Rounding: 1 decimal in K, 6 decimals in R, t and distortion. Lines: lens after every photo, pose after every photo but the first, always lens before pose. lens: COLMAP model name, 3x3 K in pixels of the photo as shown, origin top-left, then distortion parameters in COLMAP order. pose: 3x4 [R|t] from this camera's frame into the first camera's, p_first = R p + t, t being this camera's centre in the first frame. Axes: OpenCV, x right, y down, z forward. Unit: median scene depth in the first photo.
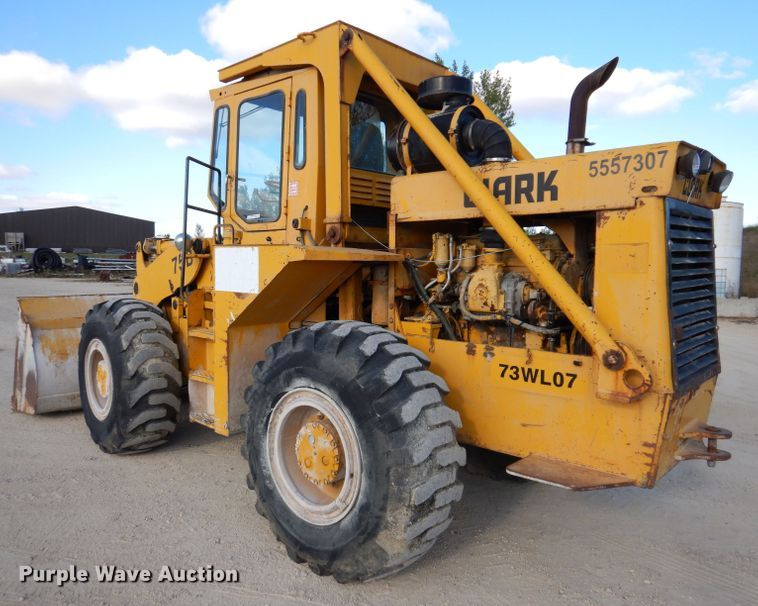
lens RADIAL K [[583.9, 0, 351.7], [0, 583.9, 303.4], [0, 0, 1]] dist [0.004845, 0.000869]
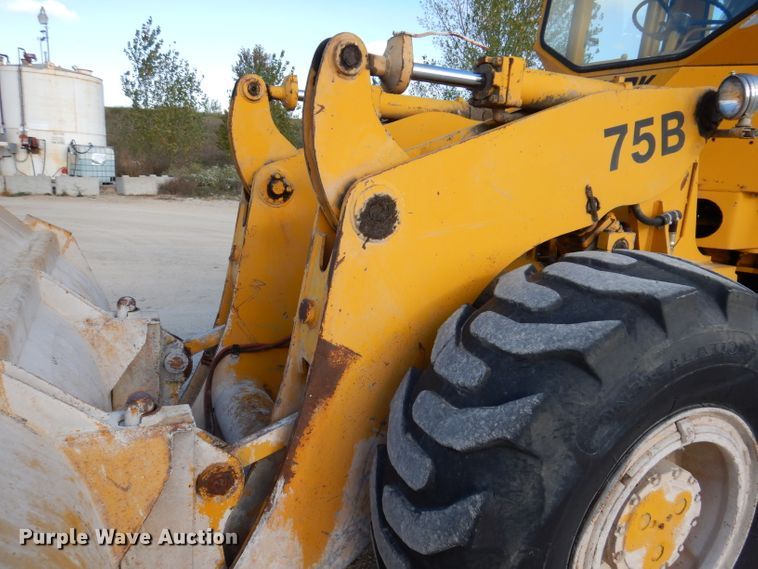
lens RADIAL K [[551.1, 0, 379.0], [0, 551.1, 284.5], [0, 0, 1]] dist [0.007434, 0.007971]
pose [[0.255231, -0.197059, 0.946586, -1.124723], [0.011954, 0.979579, 0.200704, -0.081383], [-0.966806, -0.039910, 0.252374, 1.698079]]
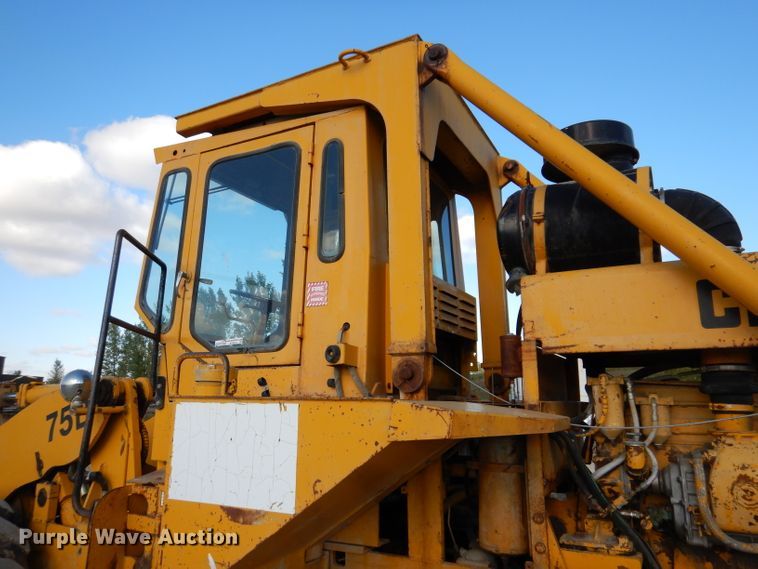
lens RADIAL K [[544.2, 0, 379.0], [0, 544.2, 284.5], [0, 0, 1]] dist [0.010873, 0.006331]
pose [[0.963355, 0.050543, 0.263425, -0.221836], [0.023335, 0.962570, -0.270025, -0.072082], [-0.267213, 0.266277, 0.926117, 0.589495]]
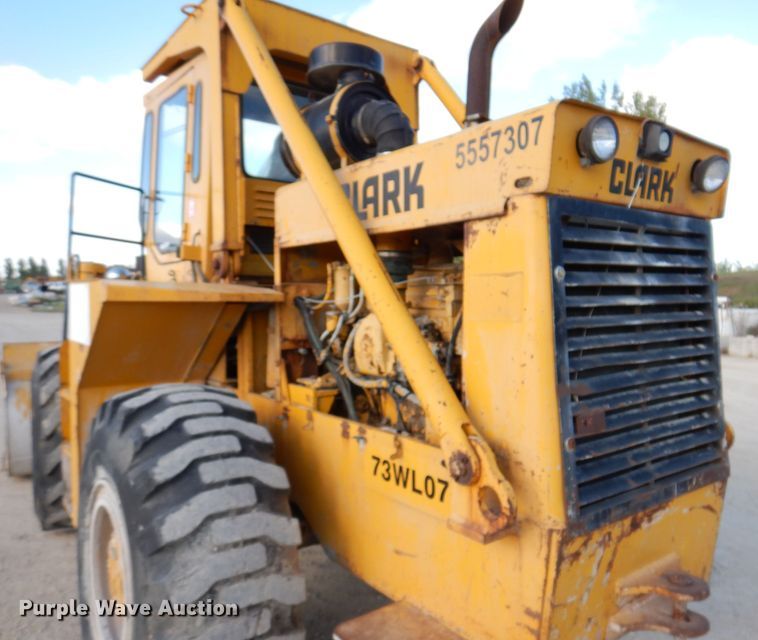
lens RADIAL K [[647.3, 0, 379.0], [0, 647.3, 320.0], [0, 0, 1]] dist [-0.002923, -0.005424]
pose [[0.981614, 0.009373, -0.190645, 0.378630], [-0.017785, 0.998940, -0.042464, -0.018246], [0.190045, 0.045074, 0.980740, 0.252498]]
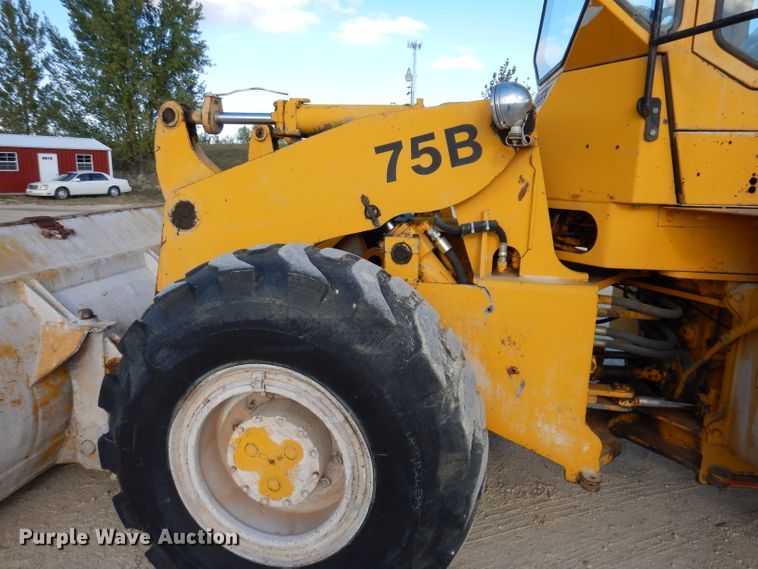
lens RADIAL K [[551.1, 0, 379.0], [0, 551.1, 284.5], [0, 0, 1]] dist [0.007434, 0.007971]
pose [[0.799489, -0.099705, 0.592347, -0.902703], [0.017036, 0.989495, 0.143560, -0.052742], [-0.600438, -0.104683, 0.792789, 1.080895]]
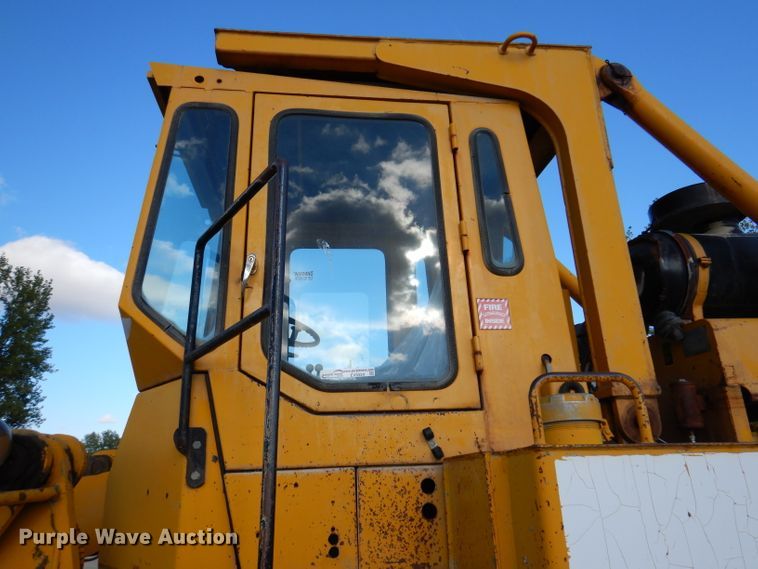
lens RADIAL K [[546.7, 0, 379.0], [0, 546.7, 284.5], [0, 0, 1]] dist [0.006400, -0.003438]
pose [[0.648944, 0.218153, 0.728891, -0.549902], [0.089977, 0.929284, -0.358238, -0.096786], [-0.755497, 0.298060, 0.583425, 0.998733]]
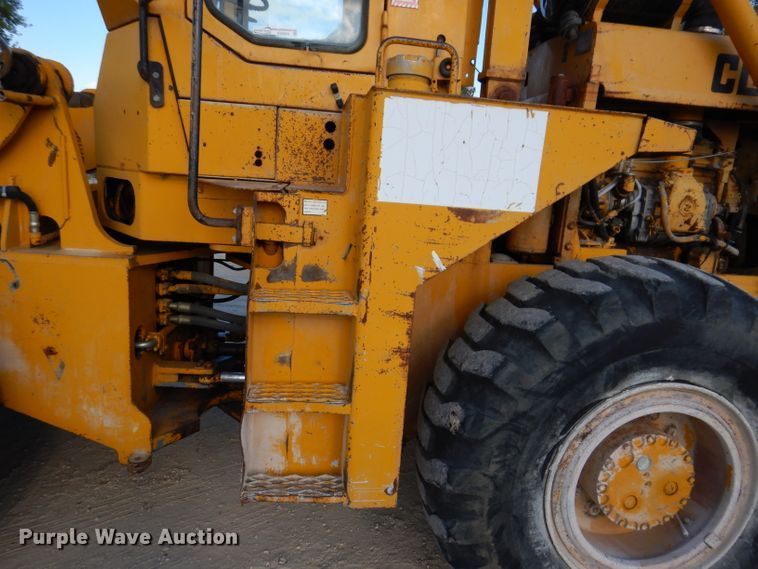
lens RADIAL K [[546.7, 0, 379.0], [0, 546.7, 284.5], [0, 0, 1]] dist [0.006400, -0.003438]
pose [[0.635536, -0.119549, 0.762760, -0.611307], [-0.015370, 0.985784, 0.167311, -0.032878], [-0.771918, -0.118056, 0.624664, 0.841739]]
